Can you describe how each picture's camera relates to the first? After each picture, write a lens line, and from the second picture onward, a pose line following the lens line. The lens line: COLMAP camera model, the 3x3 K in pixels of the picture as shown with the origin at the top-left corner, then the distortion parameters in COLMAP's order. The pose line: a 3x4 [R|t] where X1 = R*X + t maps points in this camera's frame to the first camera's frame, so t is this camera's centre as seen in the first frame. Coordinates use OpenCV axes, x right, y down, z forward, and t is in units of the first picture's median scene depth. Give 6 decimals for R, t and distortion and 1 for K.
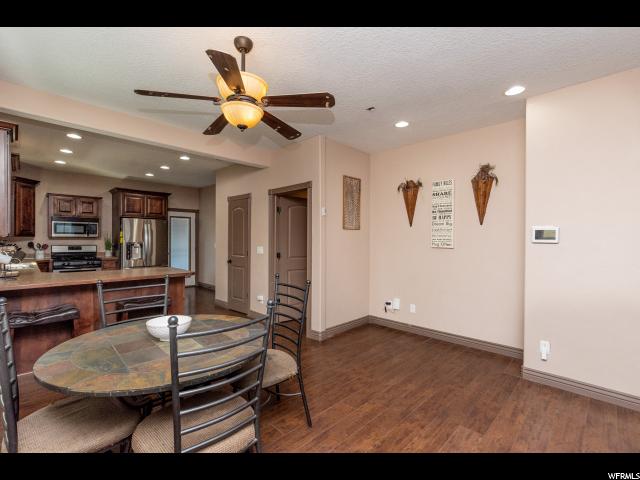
lens RADIAL K [[293.6, 0, 320.0], [0, 293.6, 240.0], [0, 0, 1]] dist [-0.004280, -0.000300]
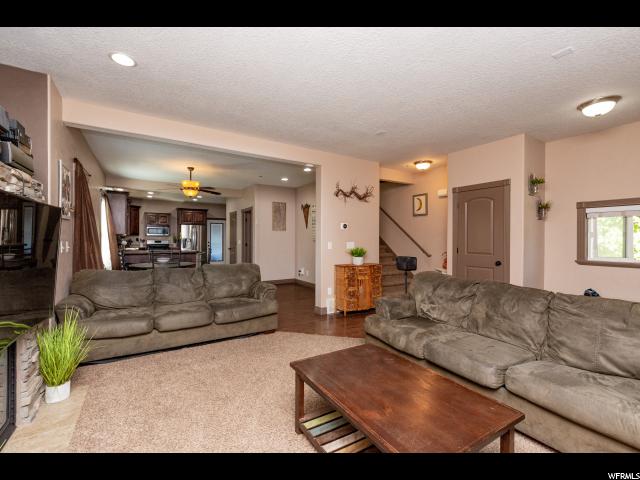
lens RADIAL K [[287.6, 0, 320.0], [0, 287.6, 240.0], [0, 0, 1]] dist [0.000662, -0.000371]
pose [[0.972770, 0.000963, -0.231769, 0.554598], [-0.001748, 0.999993, -0.003183, 0.021367], [0.231764, 0.003501, 0.972766, -0.502713]]
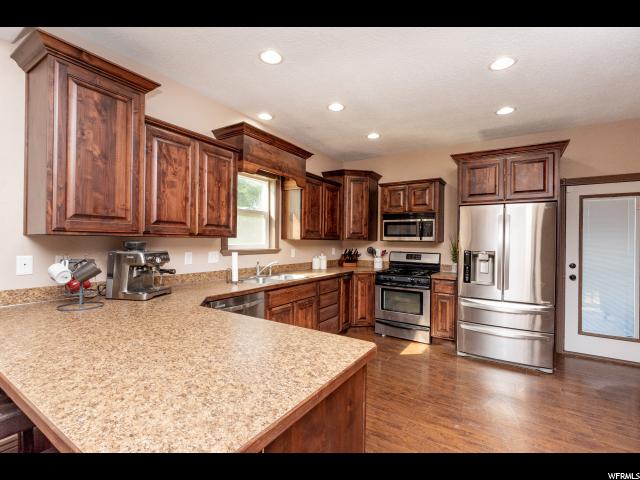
lens RADIAL K [[301.8, 0, 320.0], [0, 301.8, 240.0], [0, 0, 1]] dist [-0.000330, -0.000970]
pose [[0.202927, -0.005776, -0.979177, -0.168233], [-0.016600, 0.999819, -0.009338, -0.002240], [0.979053, 0.018149, 0.202795, 0.632078]]
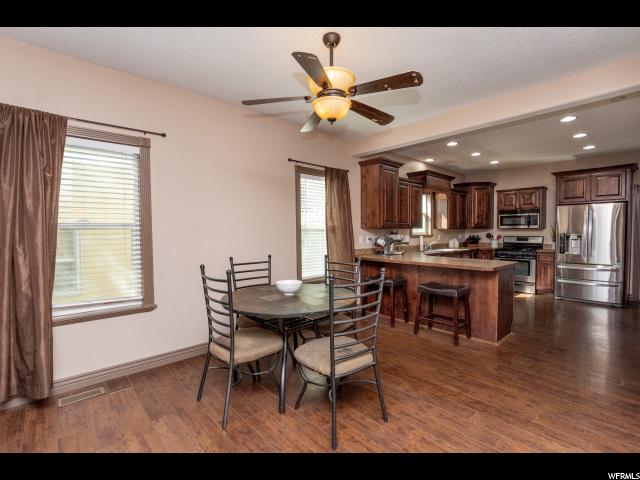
lens RADIAL K [[301.8, 0, 320.0], [0, 301.8, 240.0], [0, 0, 1]] dist [-0.000330, -0.000970]
pose [[-0.053510, 0.023797, -0.998284, 0.276484], [-0.000128, 0.999716, 0.023838, 0.005444], [0.998567, 0.001403, -0.053492, 0.338943]]
